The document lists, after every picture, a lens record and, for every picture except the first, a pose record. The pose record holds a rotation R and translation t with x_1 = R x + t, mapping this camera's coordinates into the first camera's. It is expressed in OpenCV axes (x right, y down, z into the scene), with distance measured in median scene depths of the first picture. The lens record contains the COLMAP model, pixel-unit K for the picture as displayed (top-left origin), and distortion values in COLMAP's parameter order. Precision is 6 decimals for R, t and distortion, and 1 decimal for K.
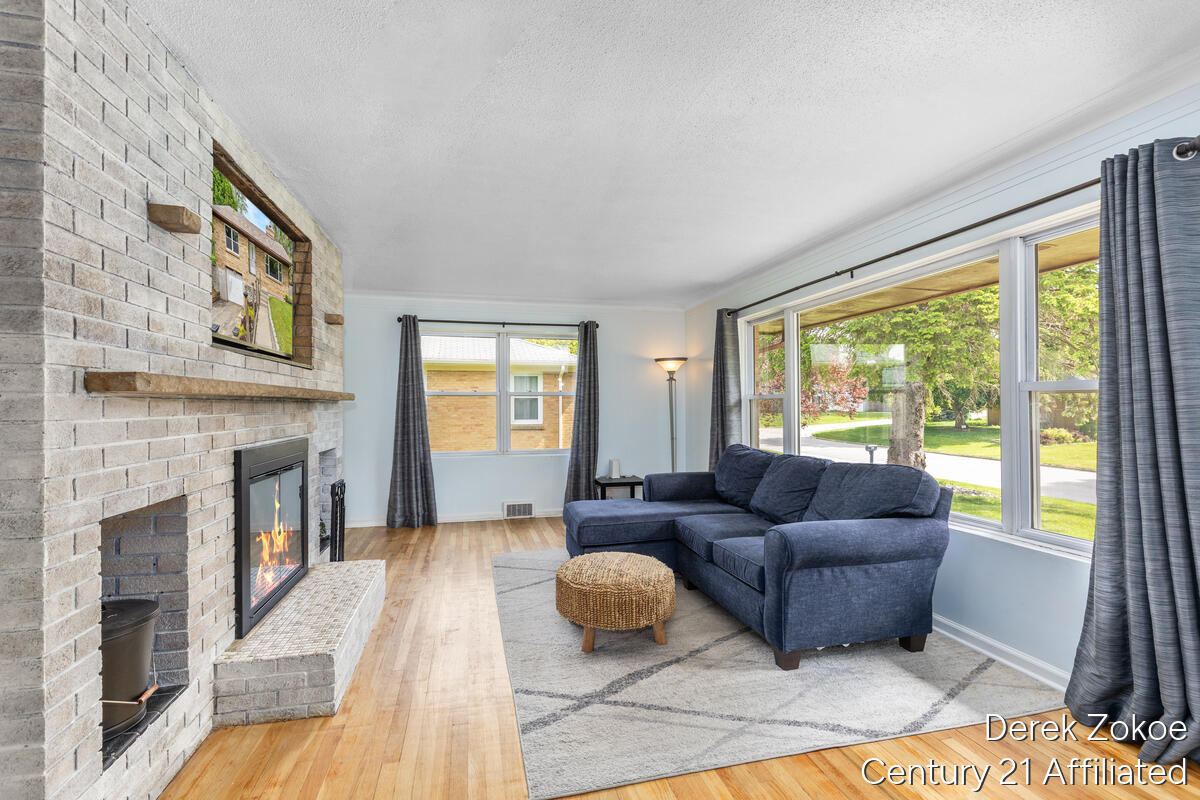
lens RADIAL K [[549.3, 0, 604.1], [0, 549.3, 402.7], [0, 0, 1]] dist [0.003714, -0.000800]
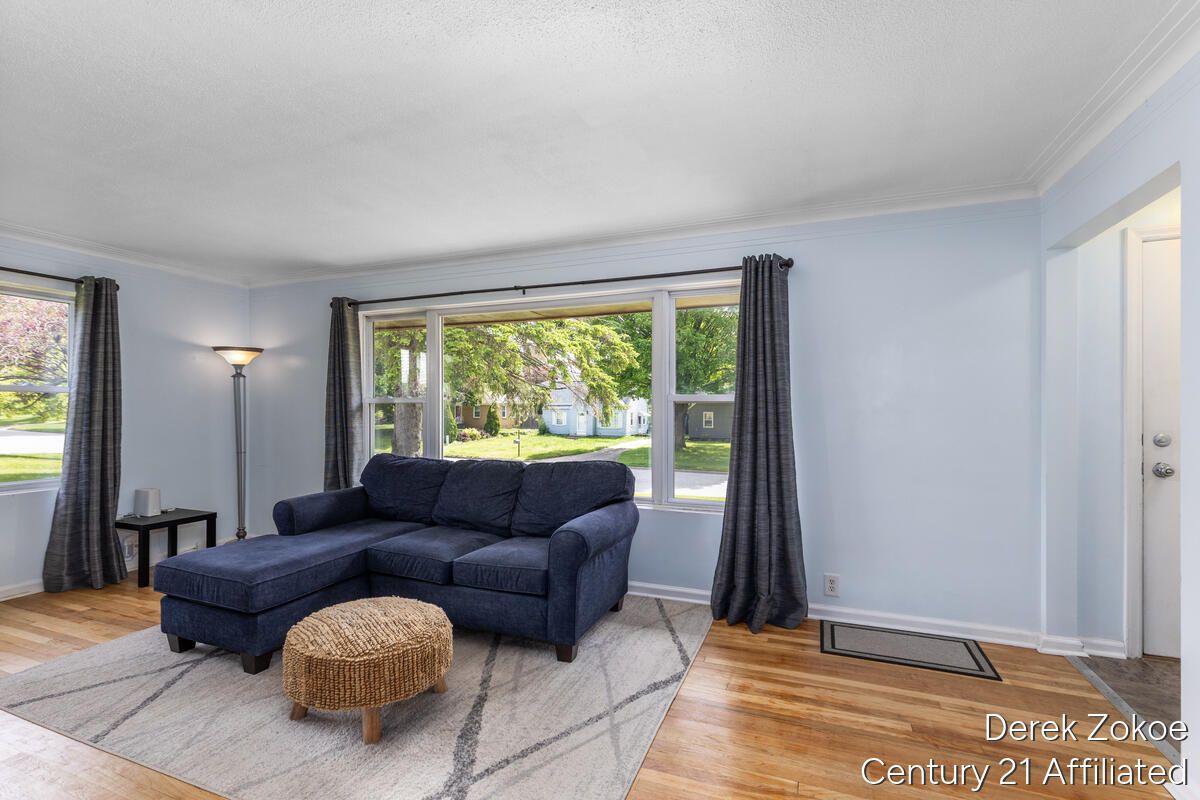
lens RADIAL K [[549.3, 0, 596.1], [0, 549.3, 408.8], [0, 0, 1]] dist [0.003714, -0.000800]
pose [[0.578988, 0.005680, 0.815316, -0.406303], [-0.008281, 0.999965, -0.001086, 0.001355], [-0.815294, -0.006122, 0.579015, 0.285301]]
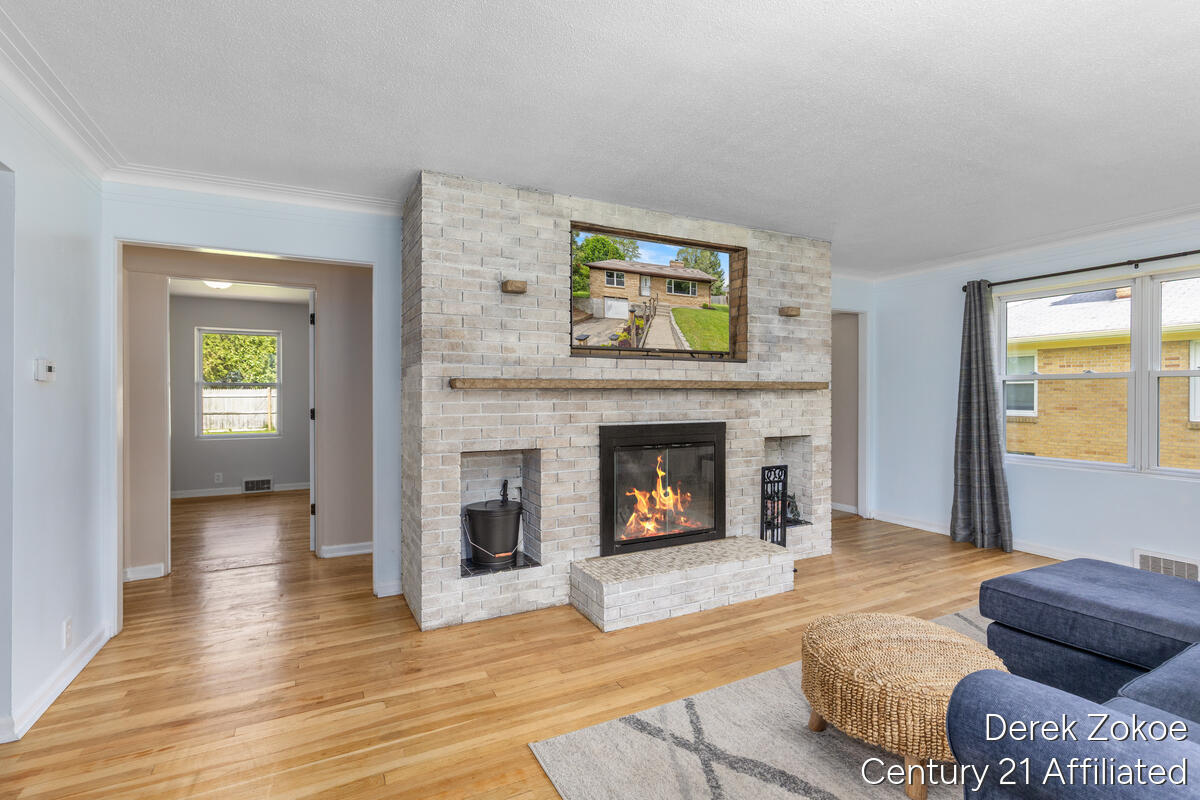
lens RADIAL K [[549.3, 0, 579.9], [0, 549.3, 395.7], [0, 0, 1]] dist [0.003714, -0.000800]
pose [[0.224521, 0.004796, -0.974457, 0.542754], [0.005595, 0.999965, 0.006211, -0.001430], [0.974453, -0.006846, 0.224486, 0.465650]]
